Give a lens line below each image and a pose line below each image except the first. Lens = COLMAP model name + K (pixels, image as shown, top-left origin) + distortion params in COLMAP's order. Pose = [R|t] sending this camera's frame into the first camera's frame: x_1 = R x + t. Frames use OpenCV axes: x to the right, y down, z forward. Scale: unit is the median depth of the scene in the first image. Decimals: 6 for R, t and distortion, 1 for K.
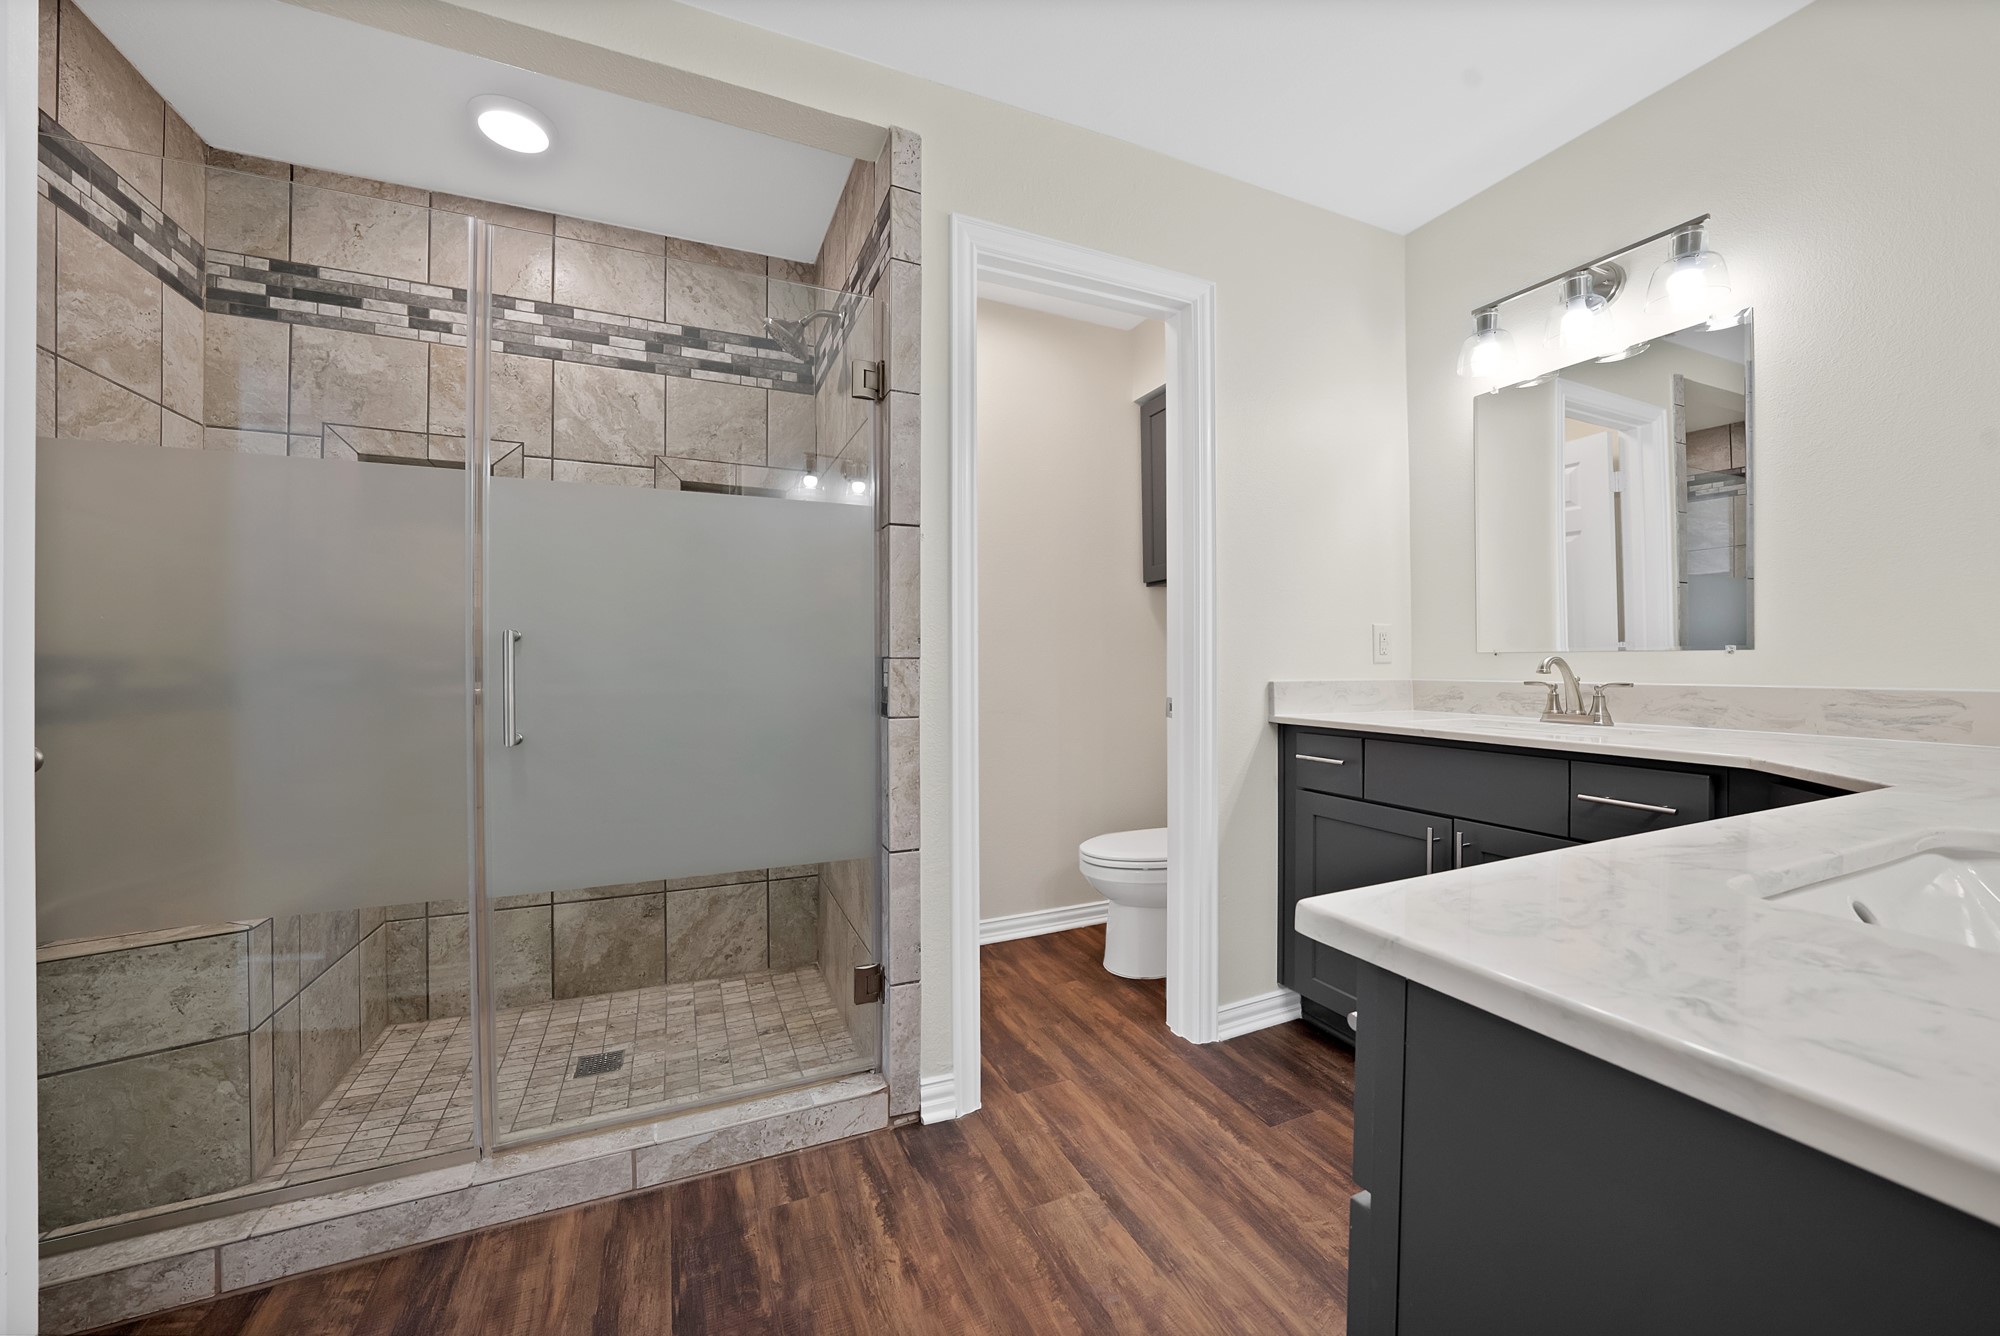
lens RADIAL K [[729.1, 0, 1010.9], [0, 729.1, 670.1], [0, 0, 1]] dist [-0.024443, 0.004755]
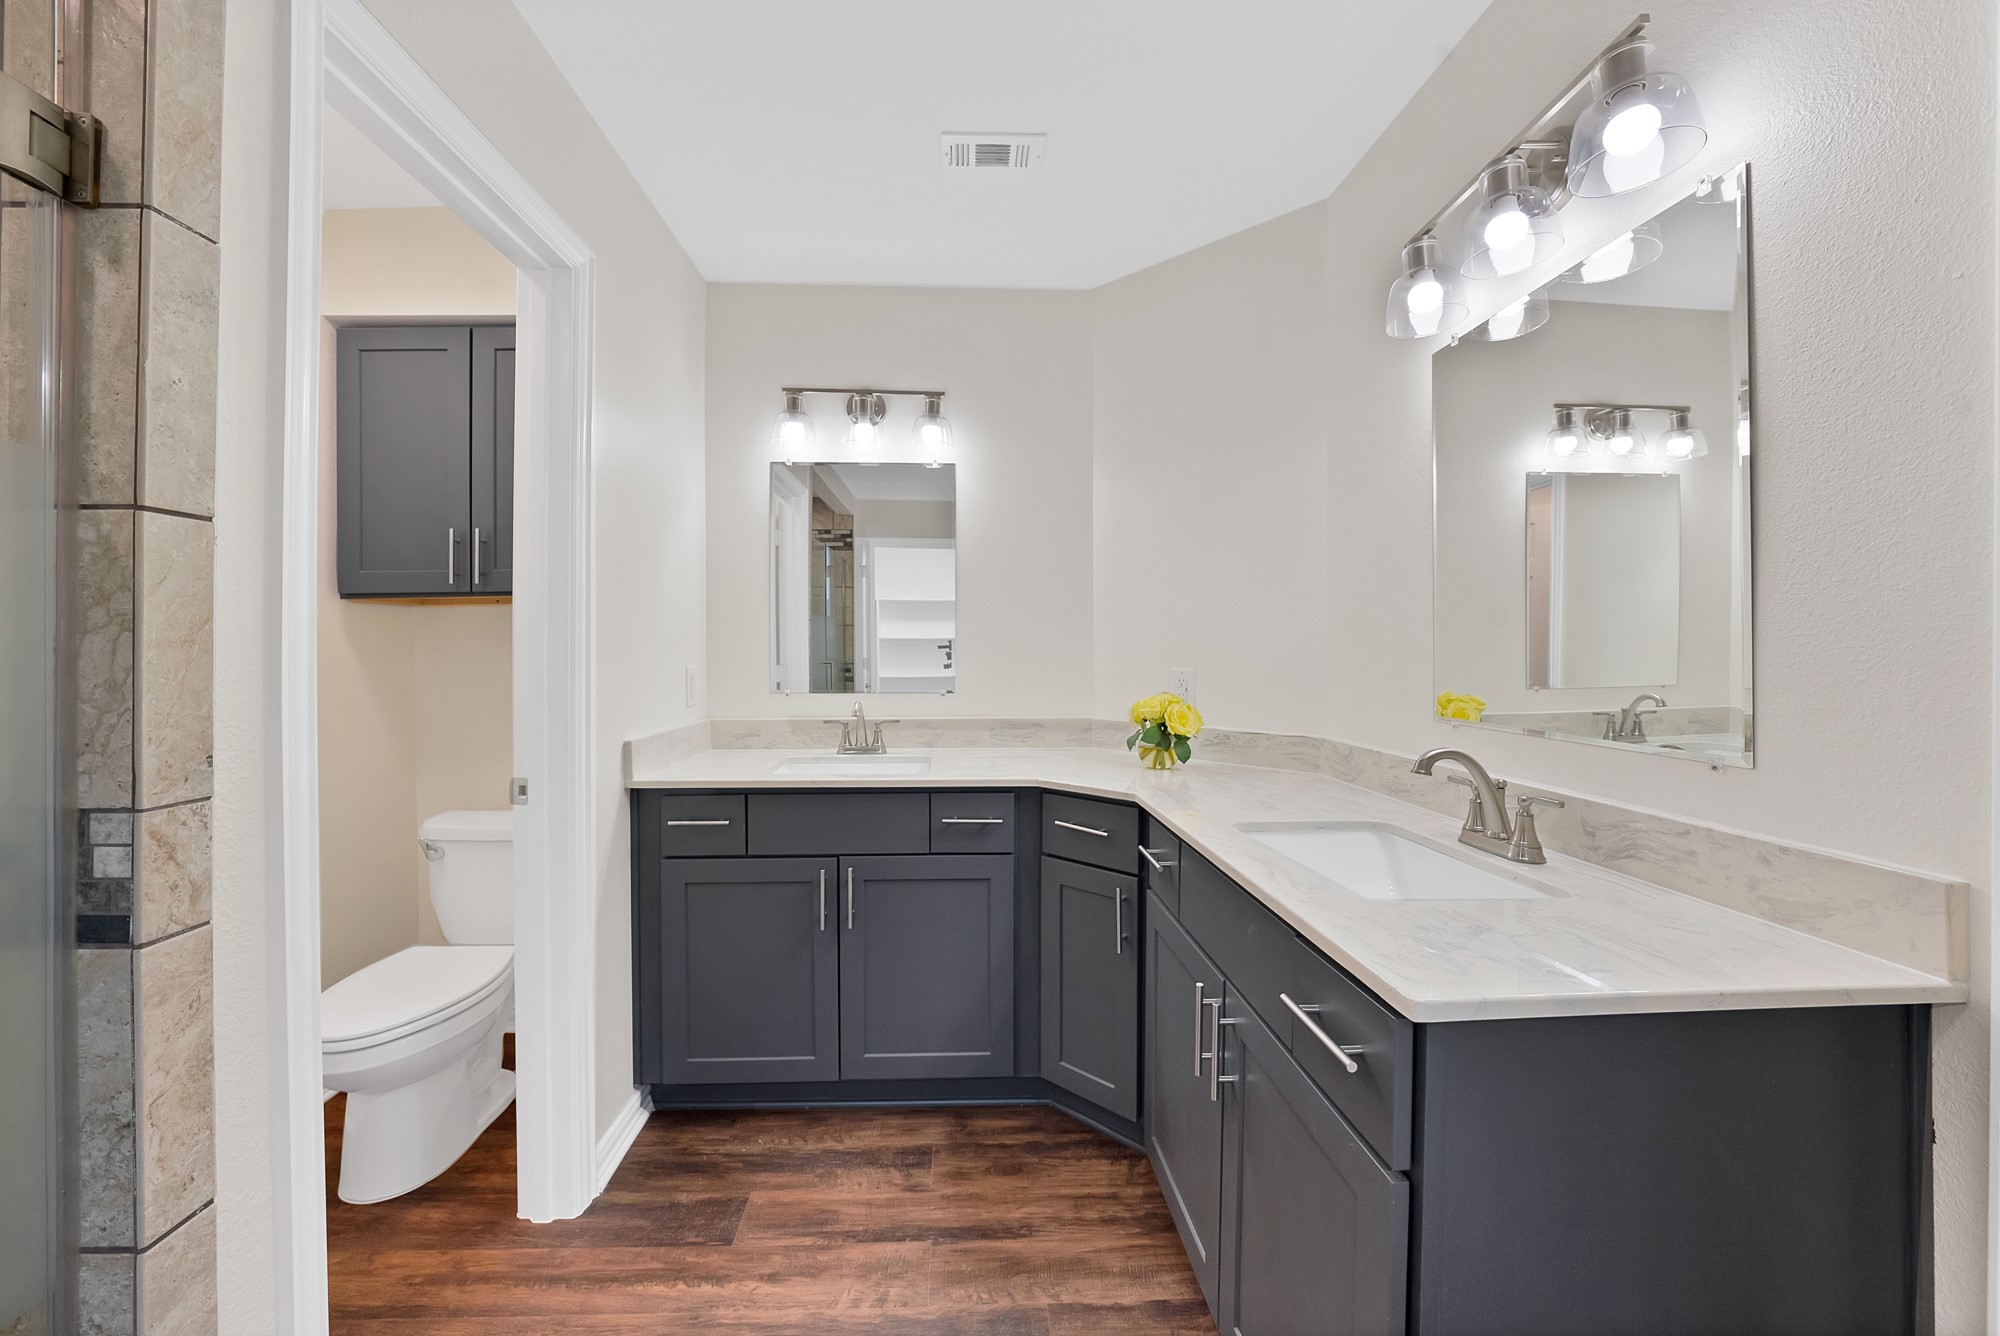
lens RADIAL K [[729.1, 0, 1007.0], [0, 729.1, 662.8], [0, 0, 1]] dist [-0.024443, 0.004755]
pose [[0.386592, -0.001895, 0.922249, -0.317886], [0.004837, 0.999988, 0.000027, -0.092165], [-0.922238, 0.004451, 0.386596, 0.309253]]
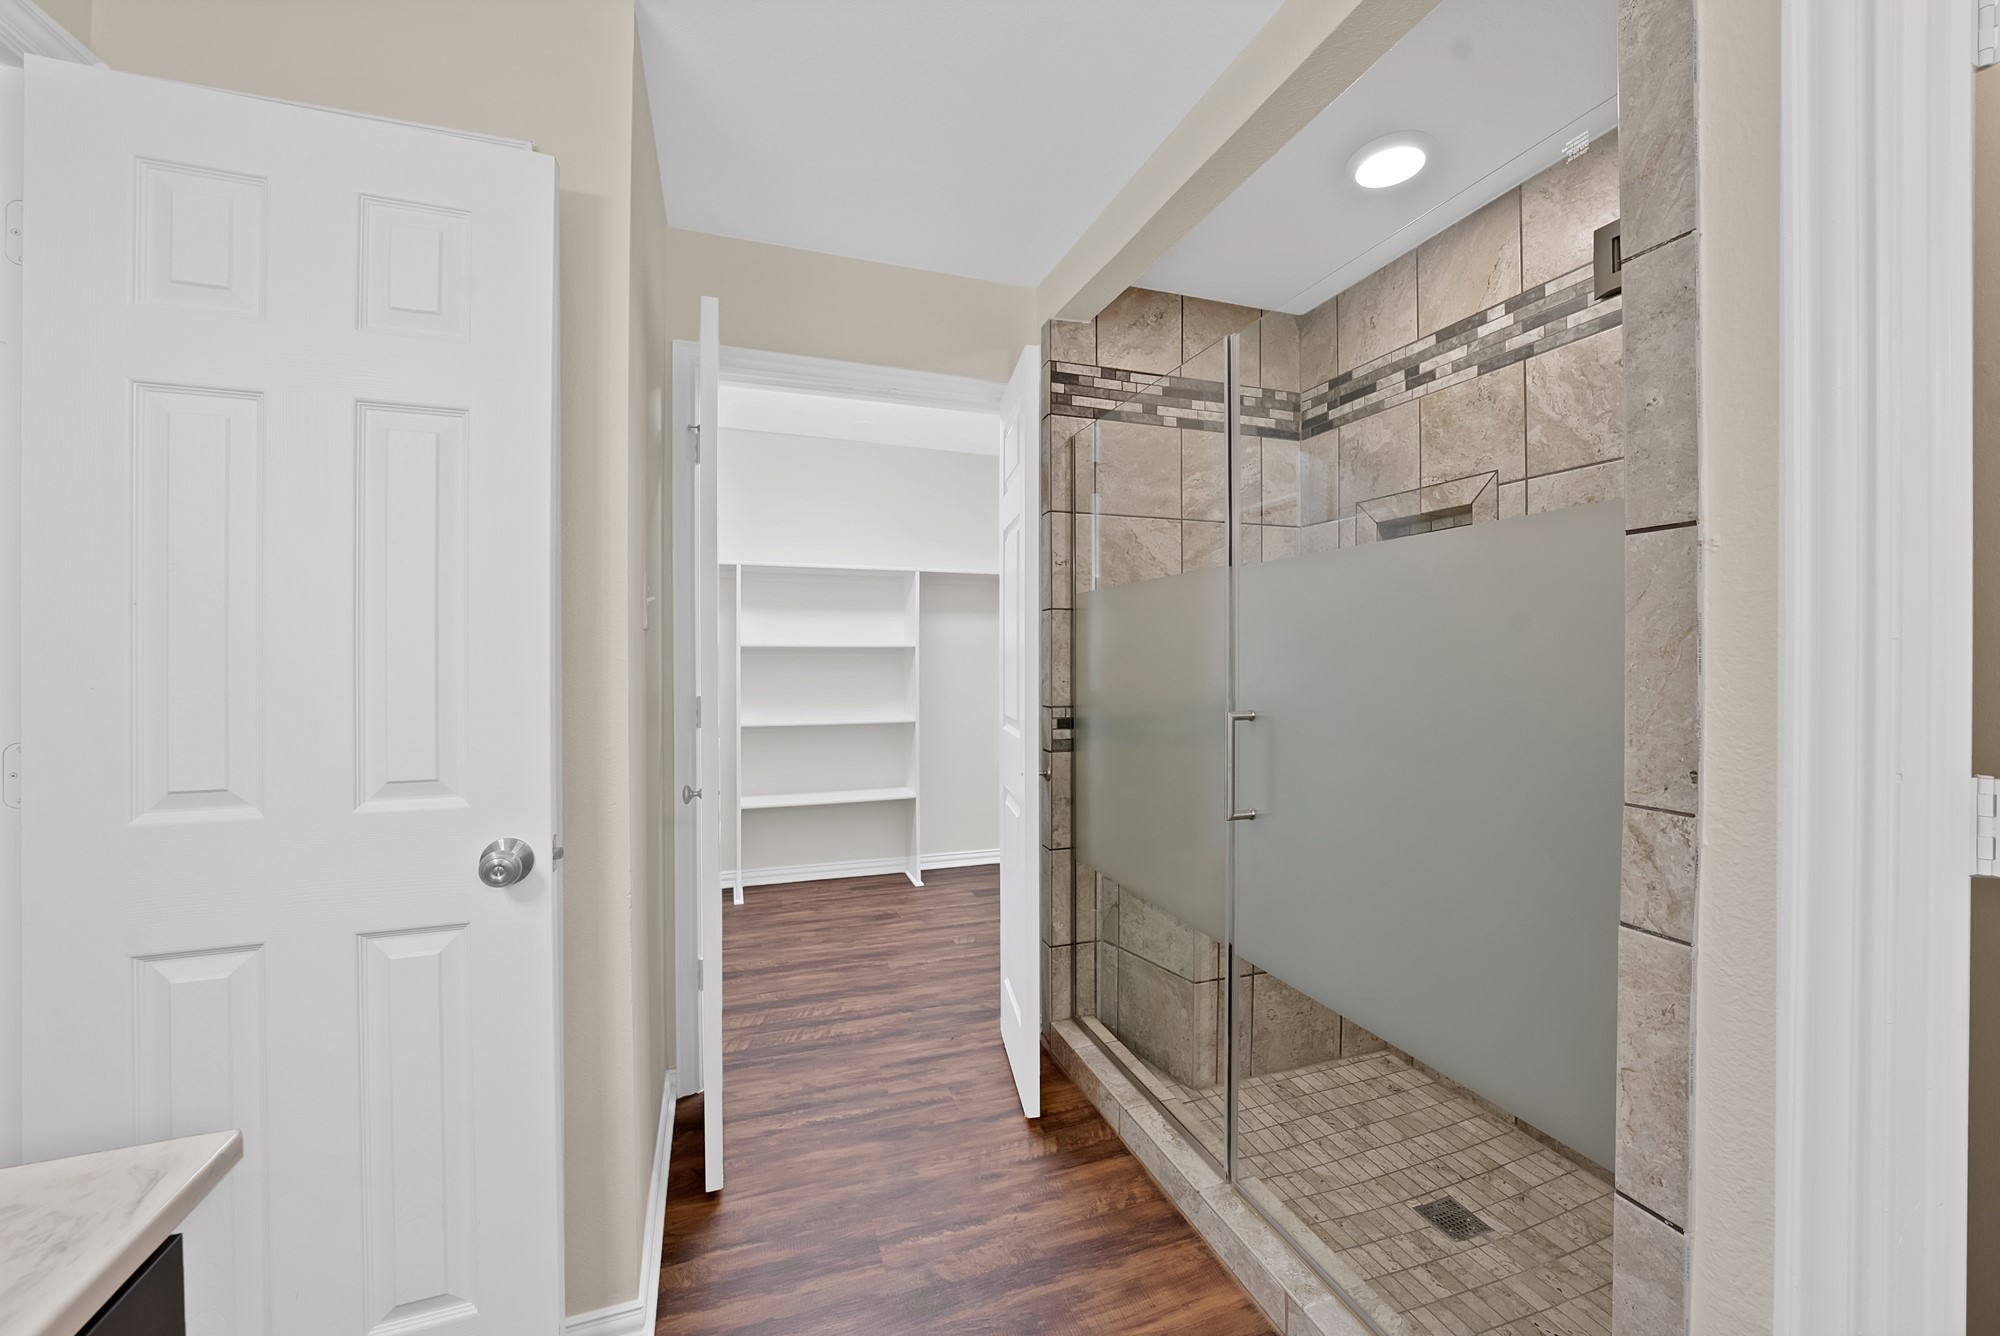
lens RADIAL K [[788.1, 0, 1009.8], [0, 788.1, 658.5], [0, 0, 1]] dist [-0.024741, 0.000947]
pose [[-0.100595, 0.012624, -0.994847, 0.352683], [-0.011108, 0.999843, 0.013811, -0.104501], [0.994865, 0.012440, -0.100439, 0.563884]]
